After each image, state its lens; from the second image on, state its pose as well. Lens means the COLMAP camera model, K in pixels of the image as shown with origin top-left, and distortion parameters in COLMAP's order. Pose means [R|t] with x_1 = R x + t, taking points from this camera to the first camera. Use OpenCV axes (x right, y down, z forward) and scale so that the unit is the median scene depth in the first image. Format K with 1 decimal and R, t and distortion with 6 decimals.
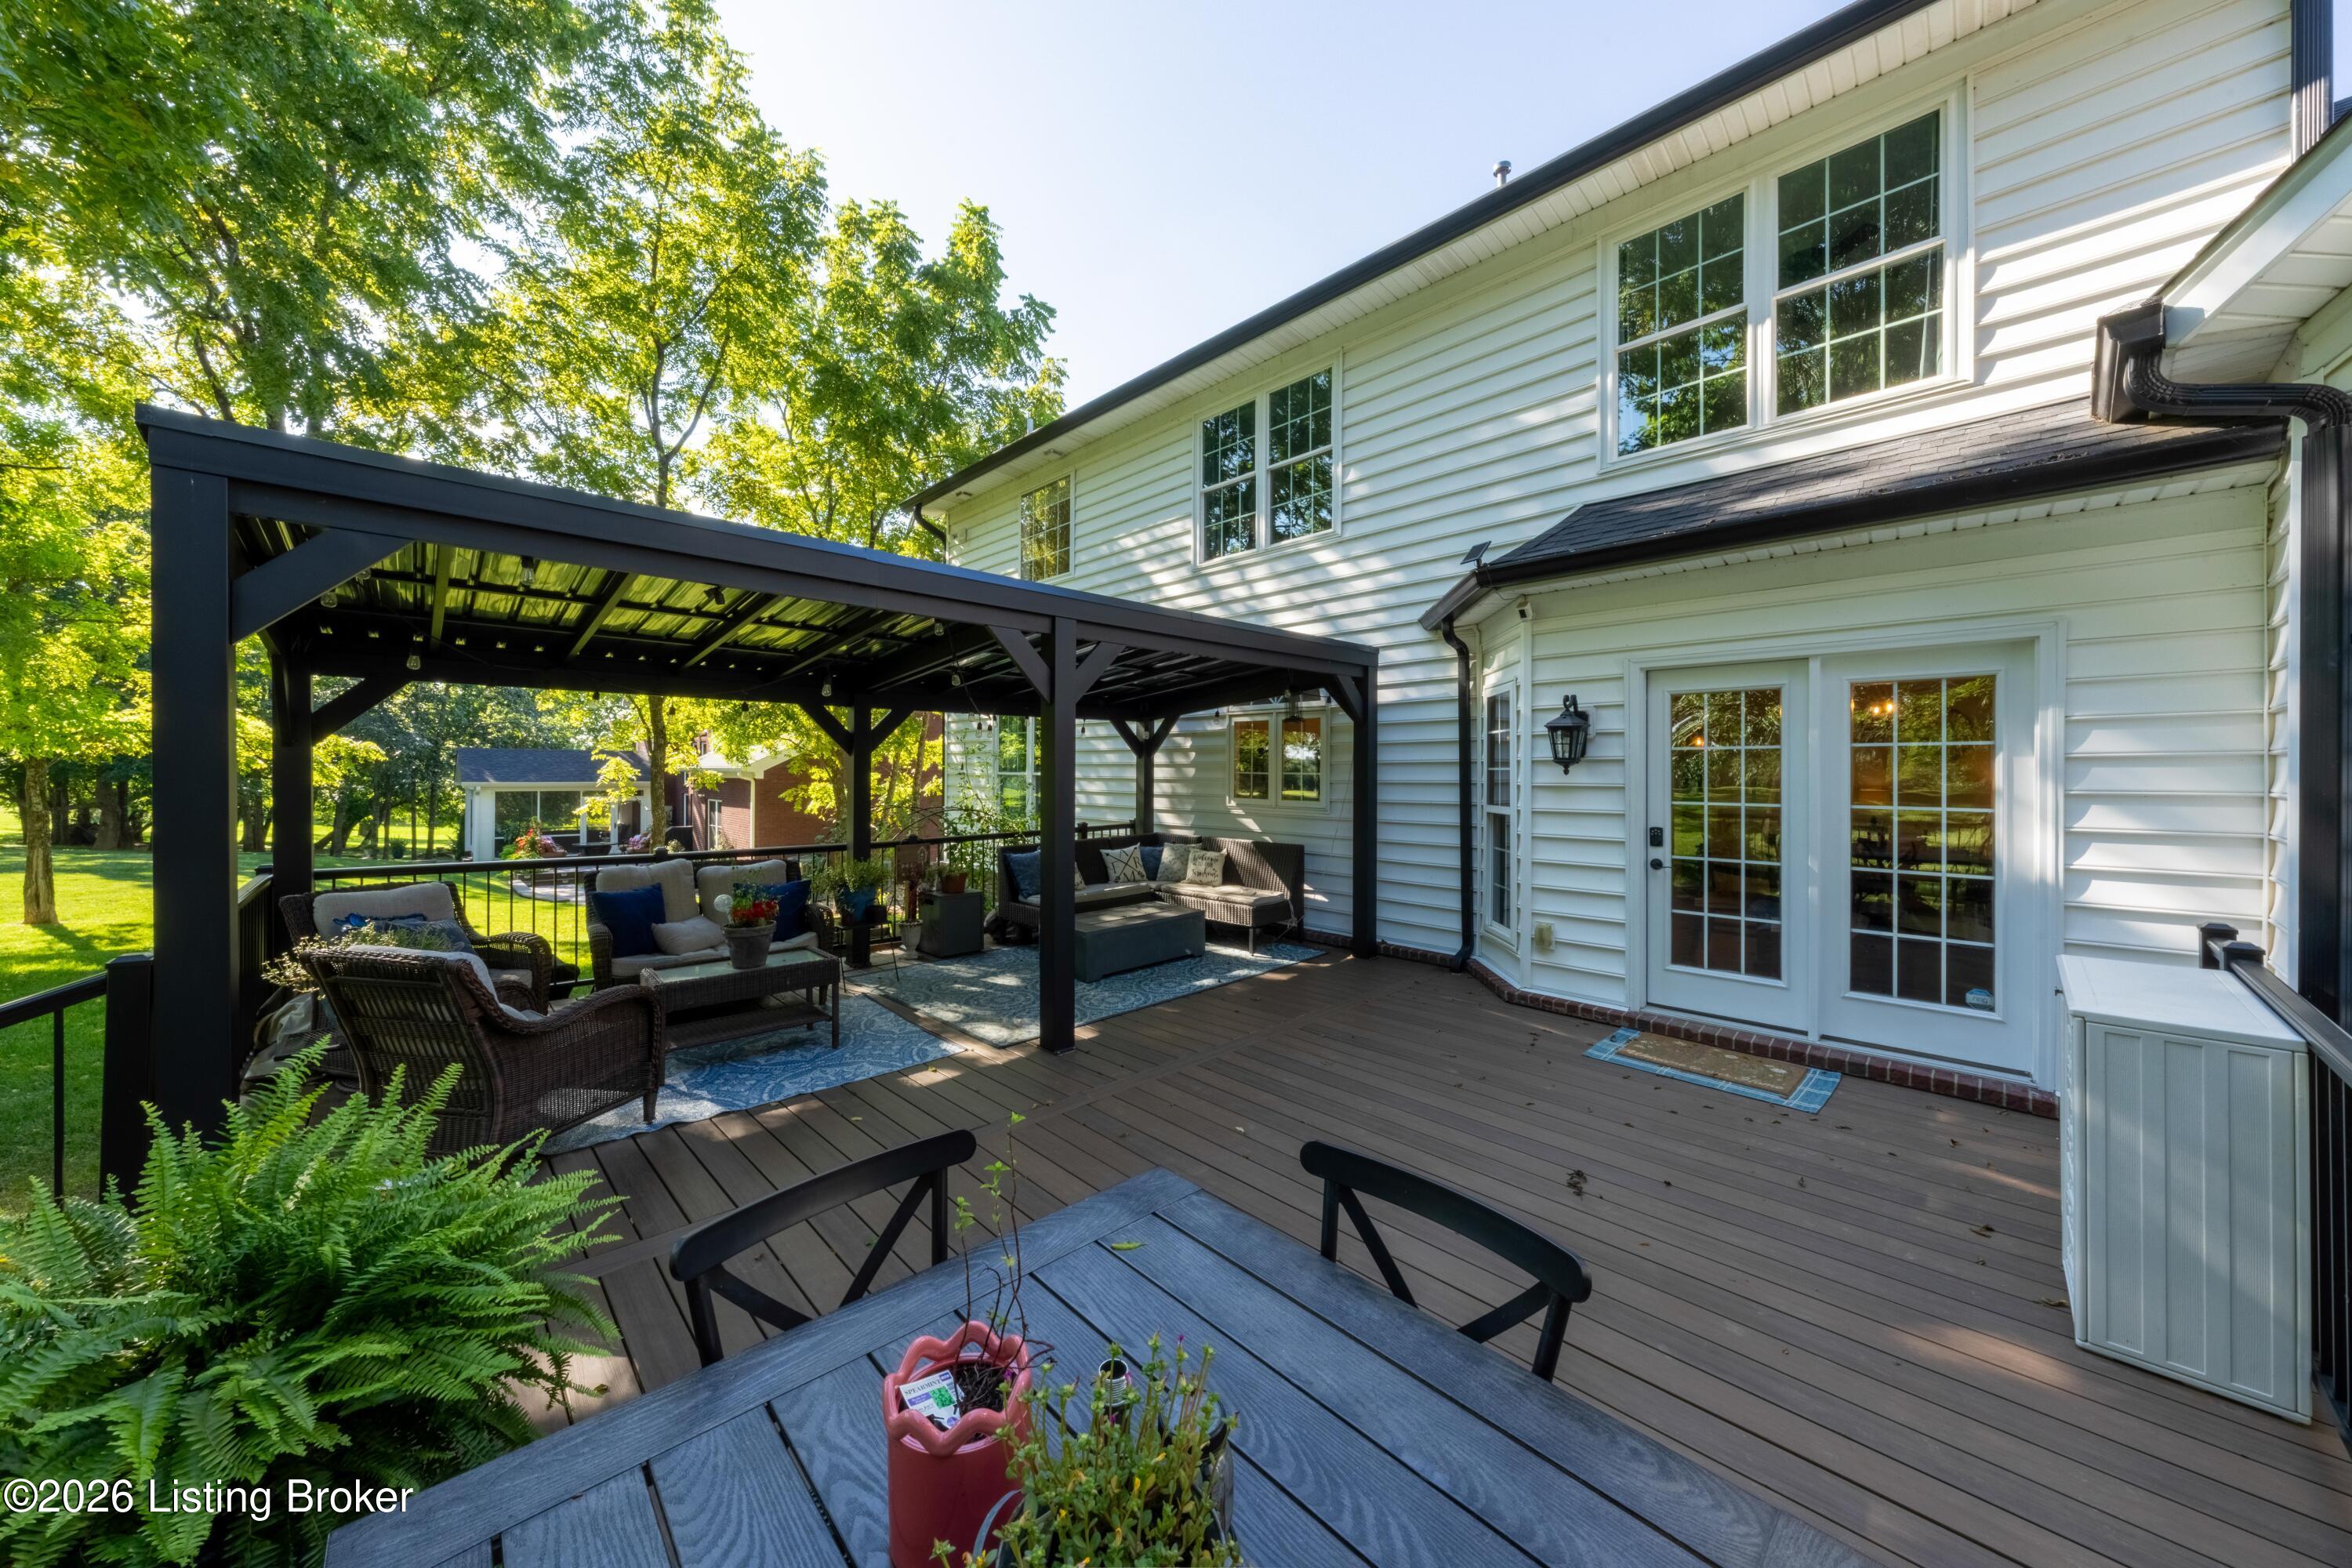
lens RADIAL K [[802.5, 0, 1176.0], [0, 802.5, 784.0], [0, 0, 1]] dist [0.000299, -0.000028]
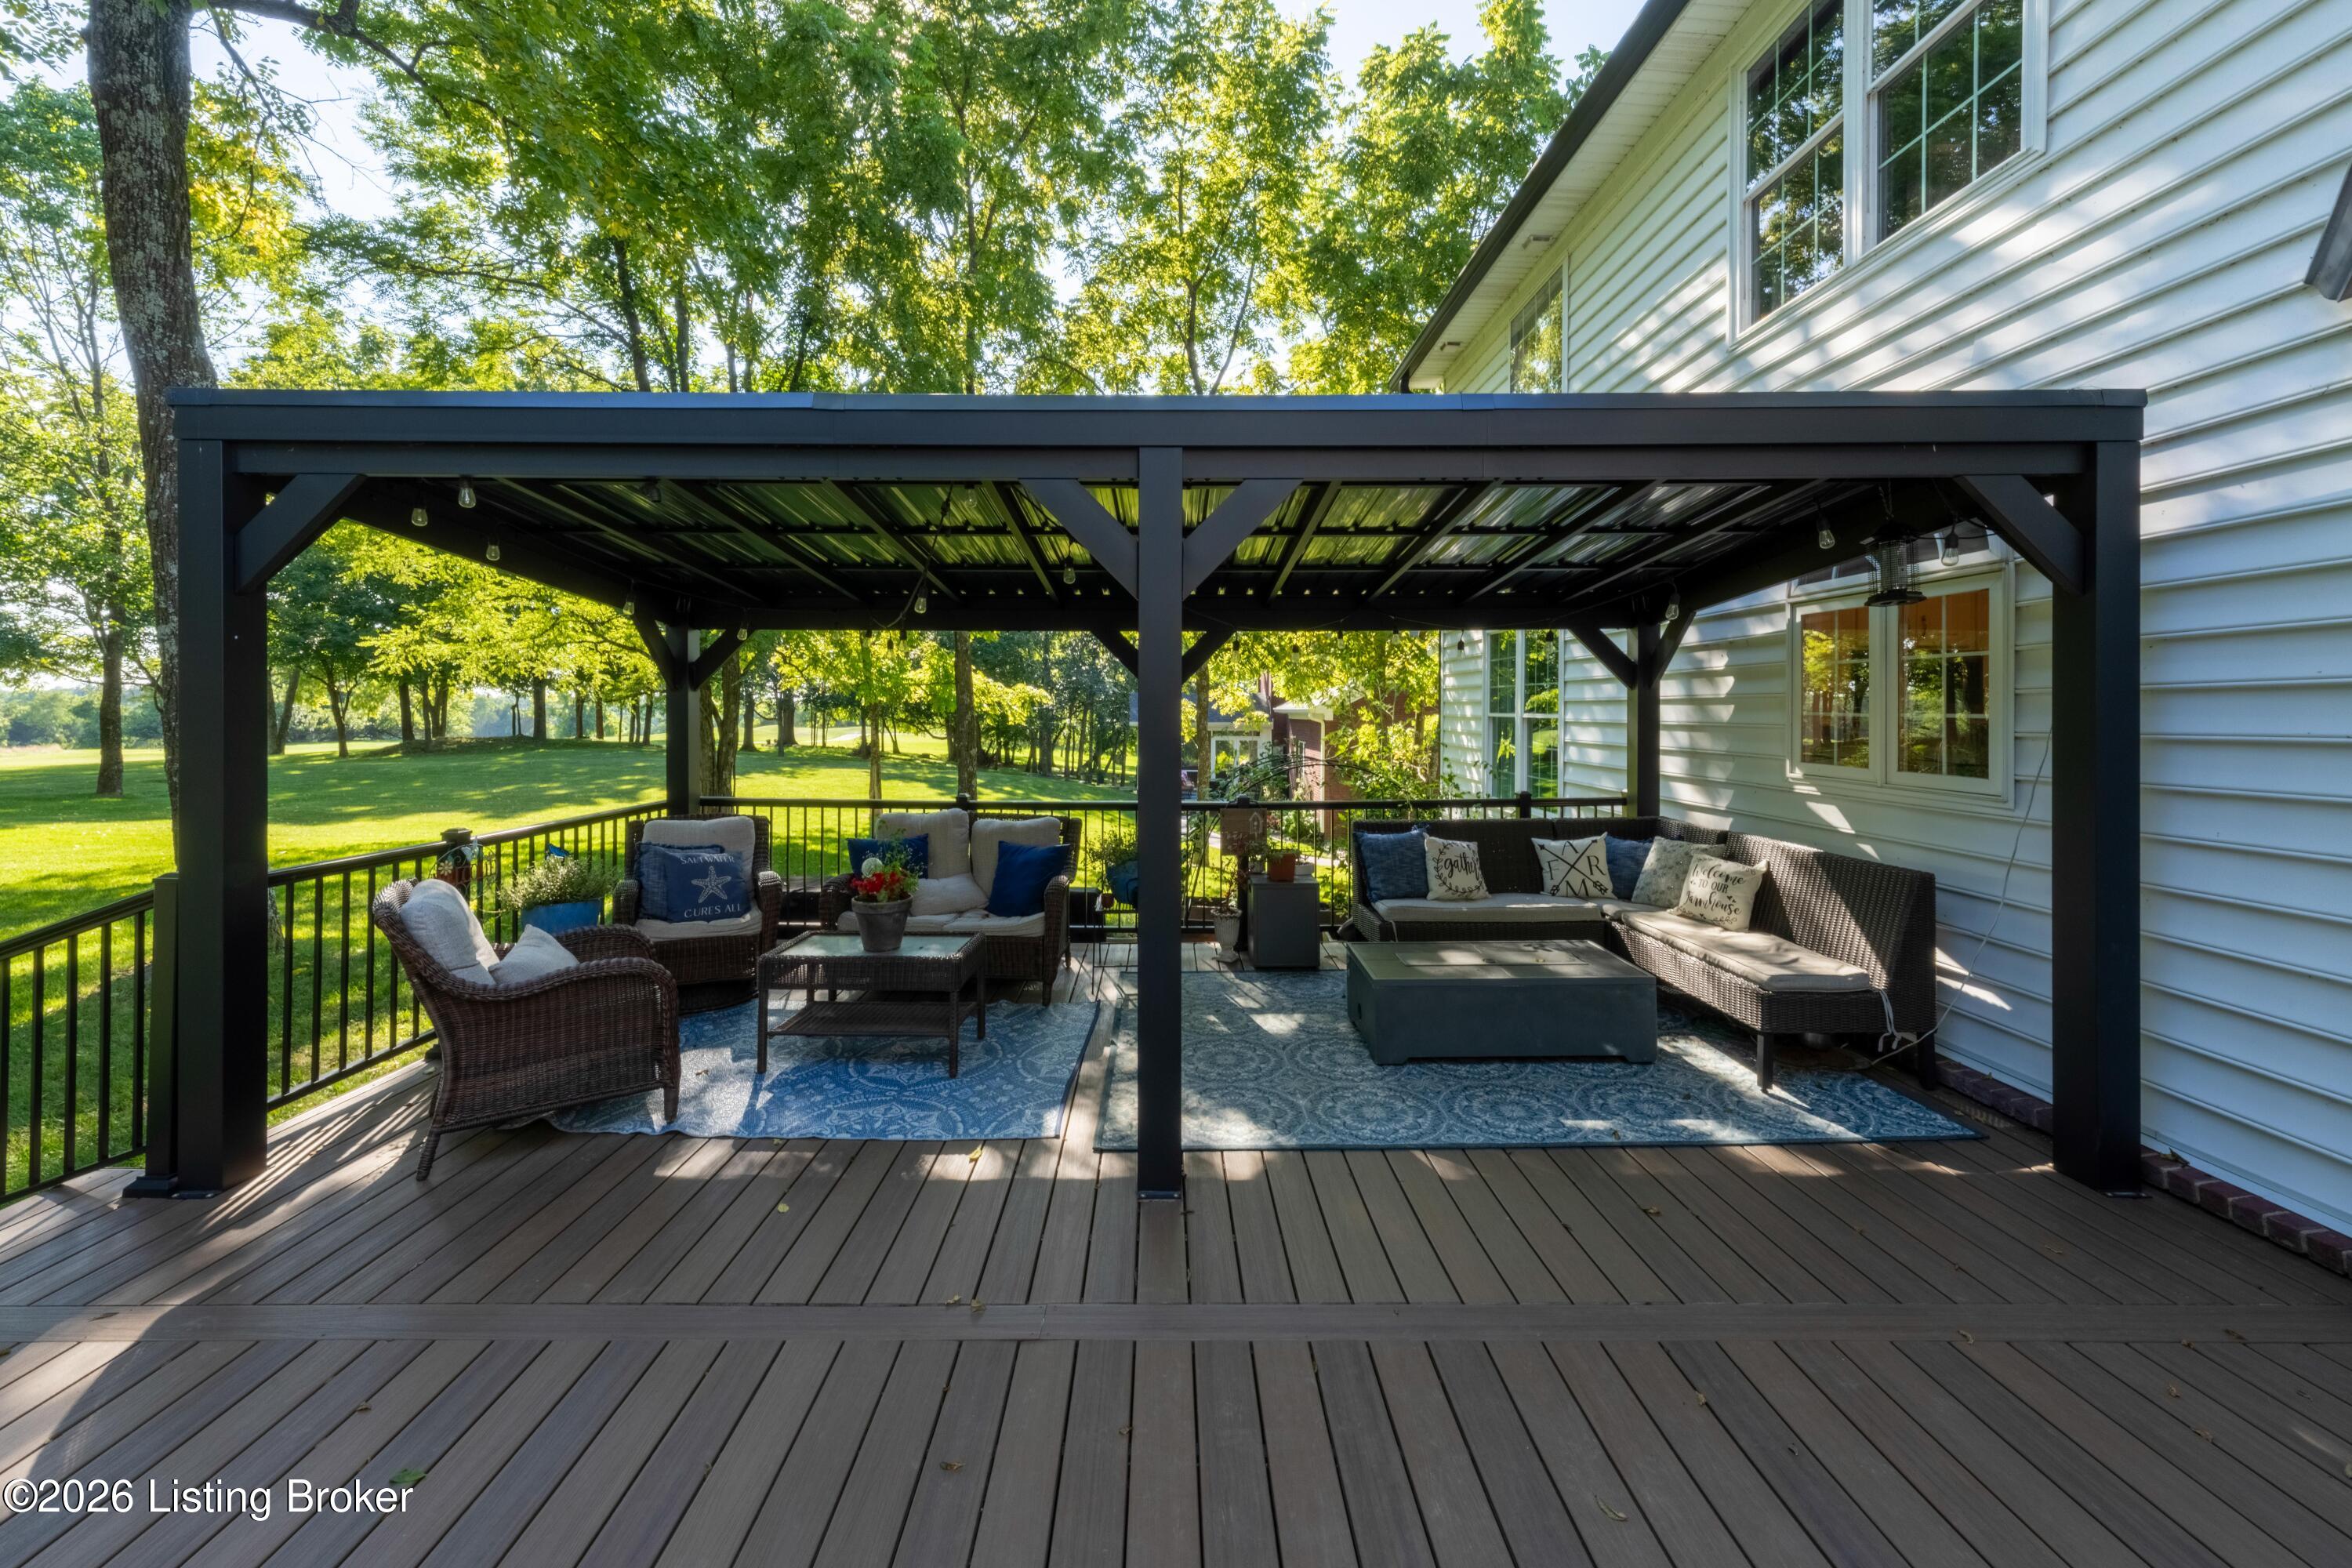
lens RADIAL K [[891.2, 0, 1164.4], [0, 891.2, 719.4], [0, 0, 1]] dist [0.008947, 0.000062]
pose [[0.727543, 0.003856, -0.686052, 0.181572], [-0.009326, 0.999947, -0.004270, -0.004261], [0.685999, 0.009505, 0.727540, 0.315475]]
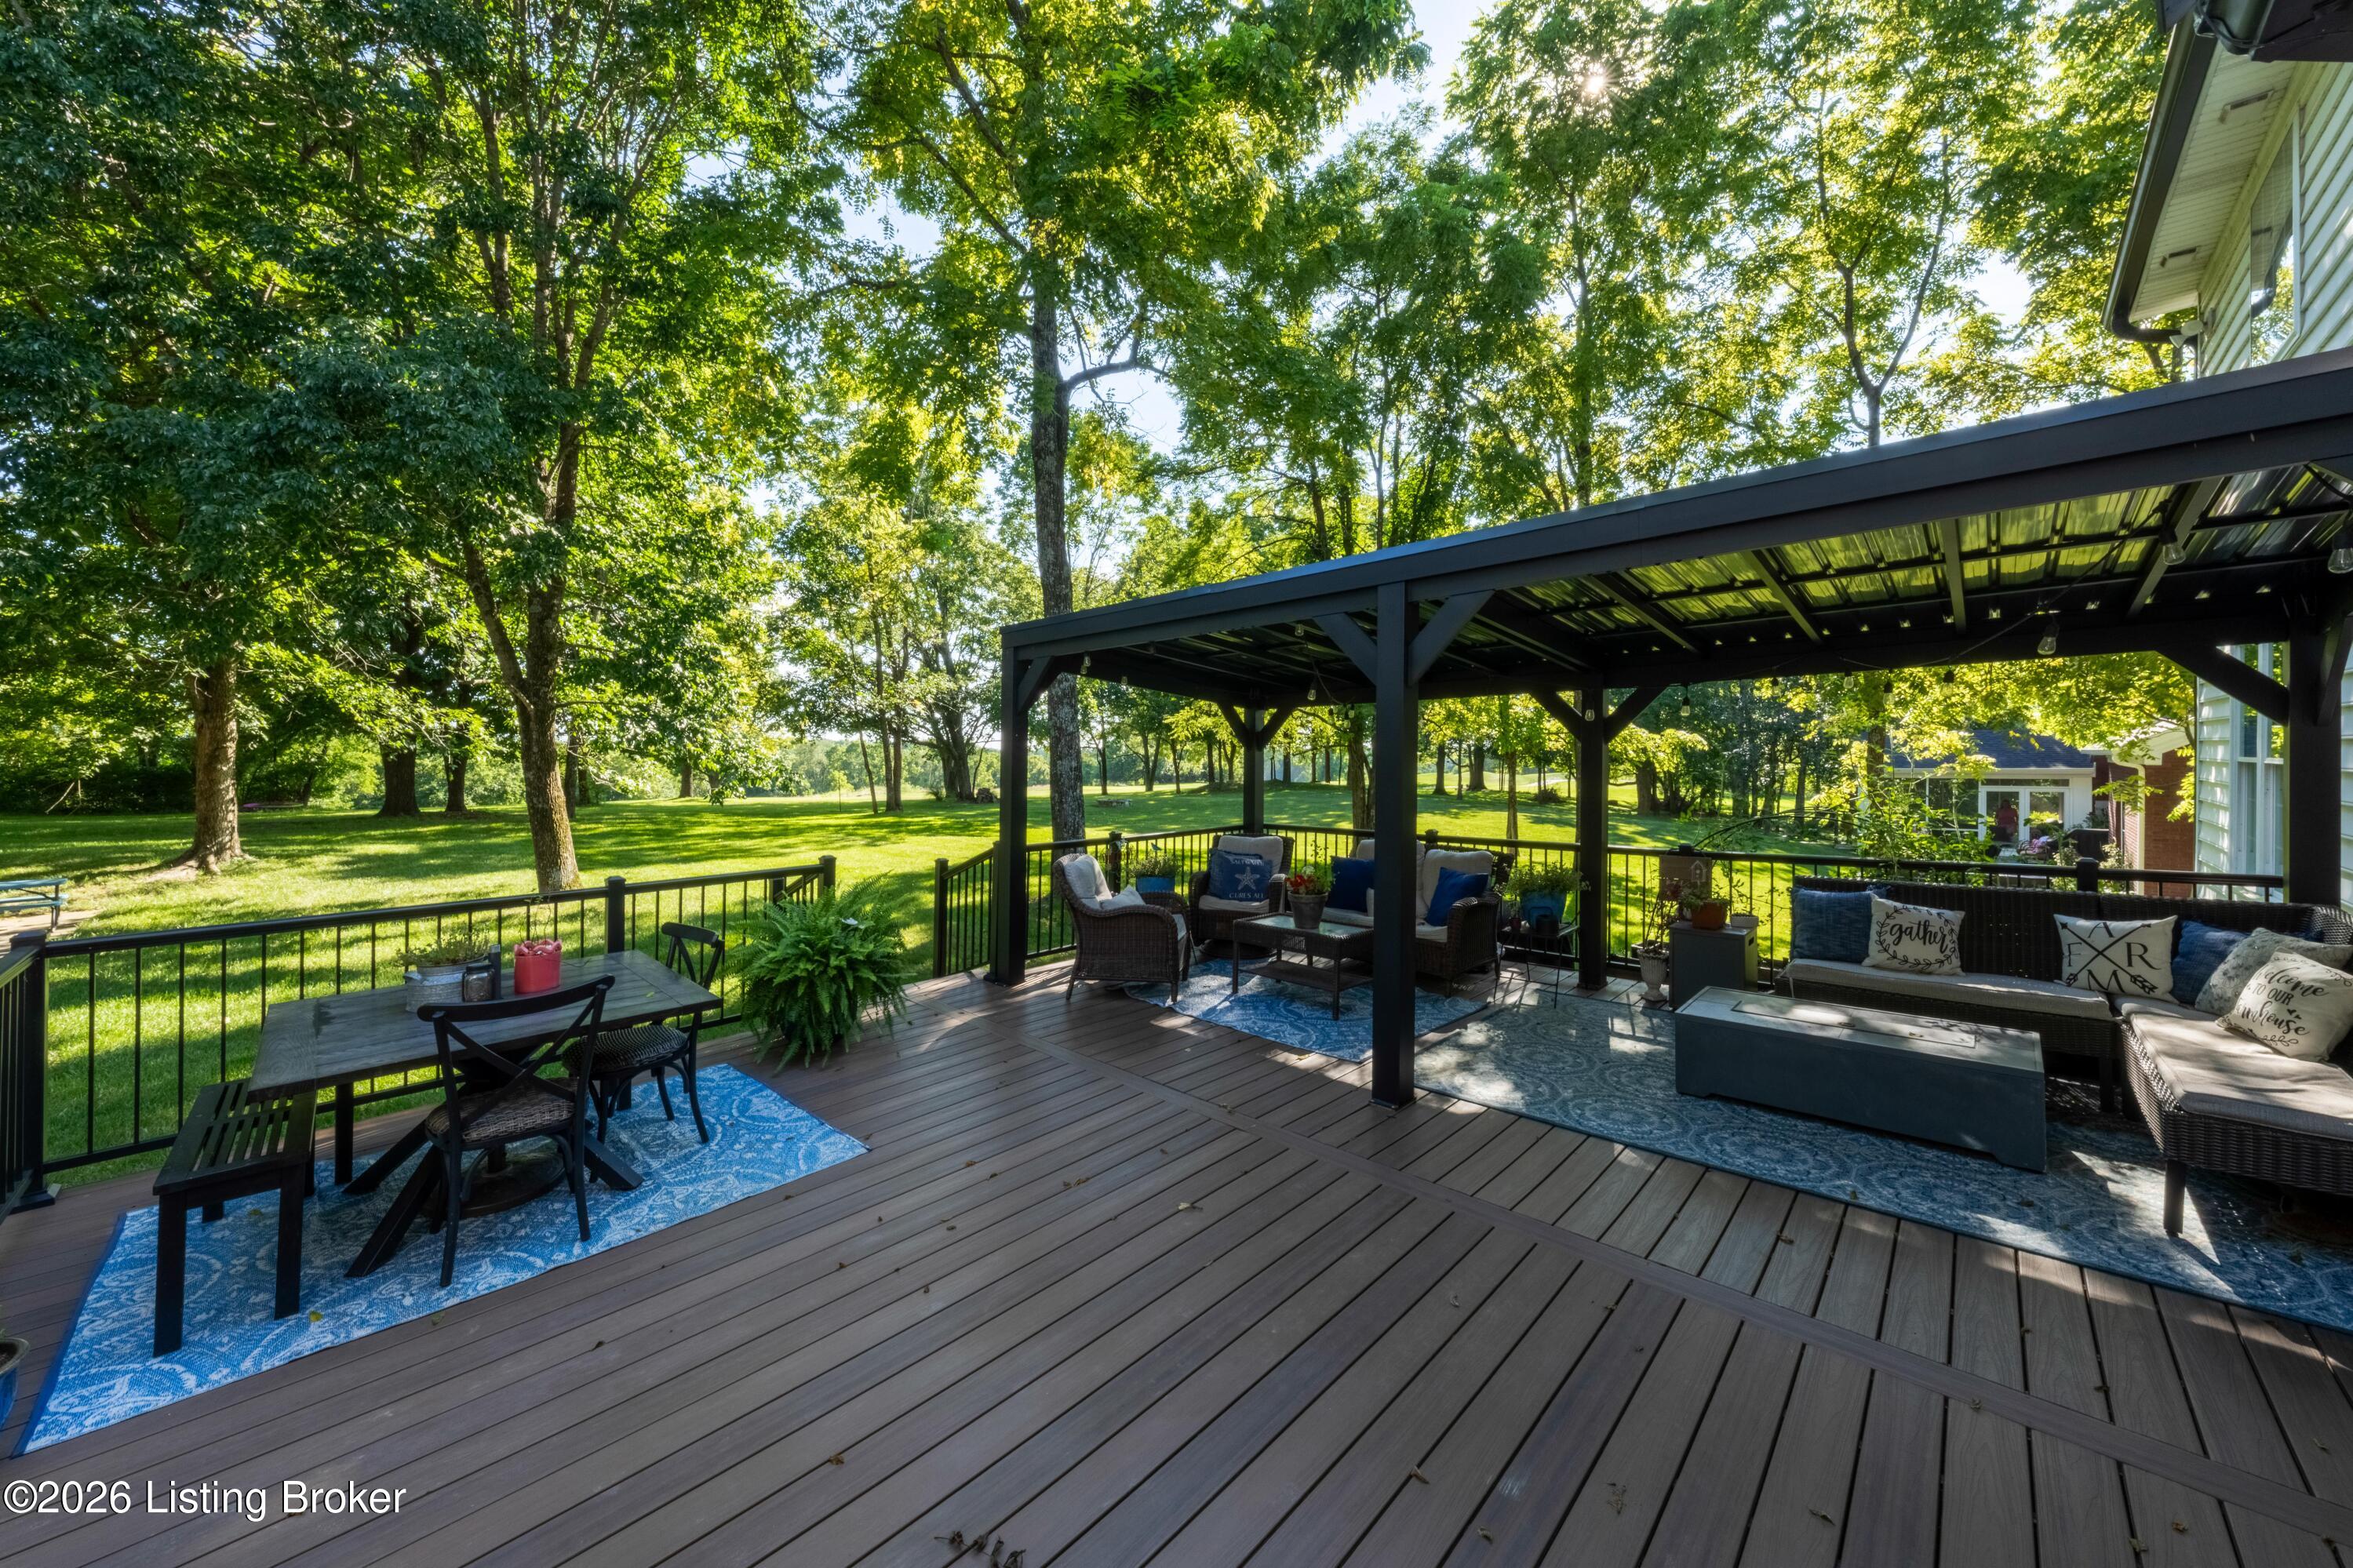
lens RADIAL K [[839.6, 0, 1171.8], [0, 839.6, 731.3], [0, 0, 1]] dist [-0.001415, -0.000054]
pose [[0.046041, -0.039370, -0.998163, 0.436717], [-0.004982, 0.999202, -0.039641, -0.010144], [0.998927, 0.006798, 0.045808, 0.438892]]
